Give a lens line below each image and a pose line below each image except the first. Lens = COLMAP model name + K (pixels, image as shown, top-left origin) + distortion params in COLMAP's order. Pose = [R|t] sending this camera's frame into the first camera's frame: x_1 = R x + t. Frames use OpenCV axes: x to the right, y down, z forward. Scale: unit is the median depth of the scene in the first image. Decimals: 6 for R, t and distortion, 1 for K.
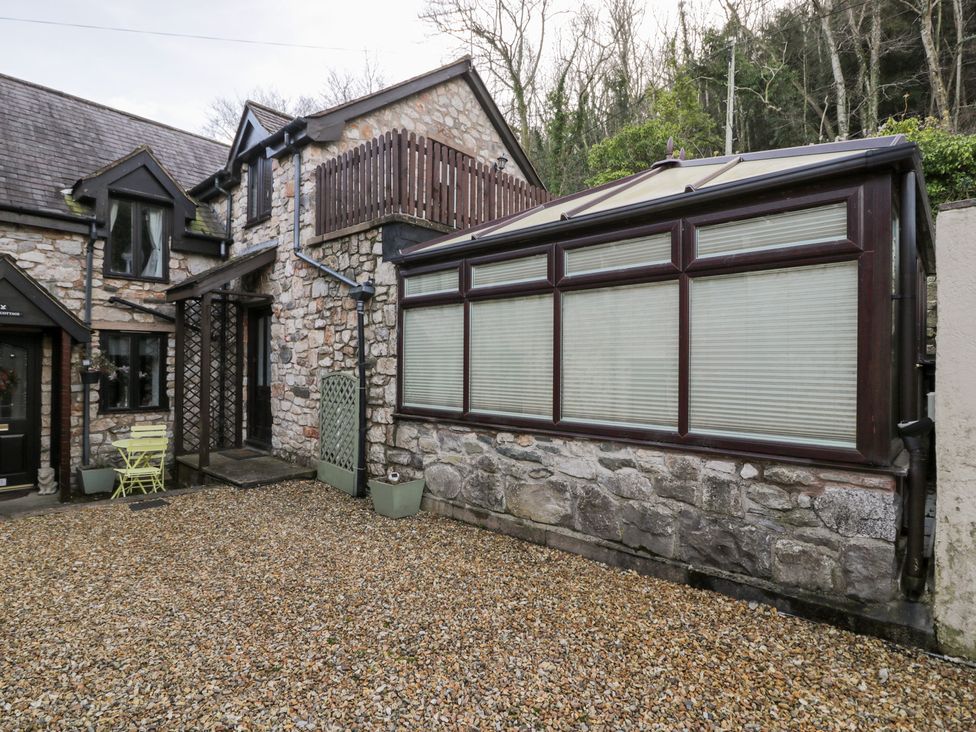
lens RADIAL K [[515.0, 0, 482.8], [0, 515.0, 365.7], [0, 0, 1]] dist [0.000920, -0.014214]
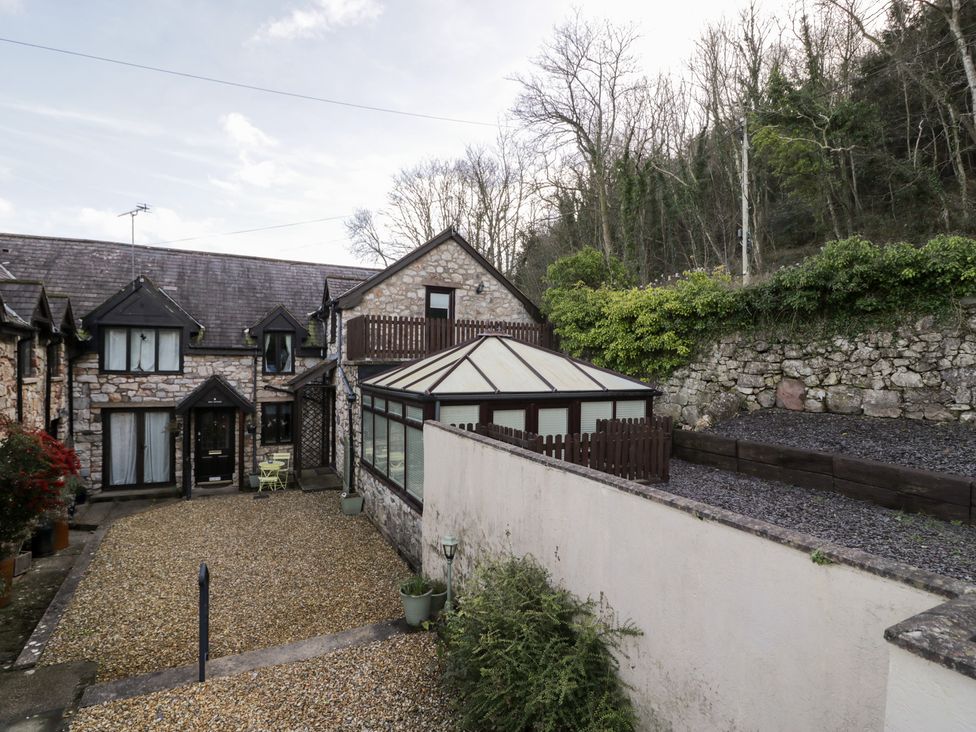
lens RADIAL K [[515.0, 0, 482.8], [0, 515.0, 365.7], [0, 0, 1]] dist [0.000920, -0.014214]
pose [[0.930645, -0.001368, -0.365921, 0.727096], [0.000801, 0.999998, -0.001701, -0.200142], [0.365922, 0.001289, 0.930644, -0.488903]]
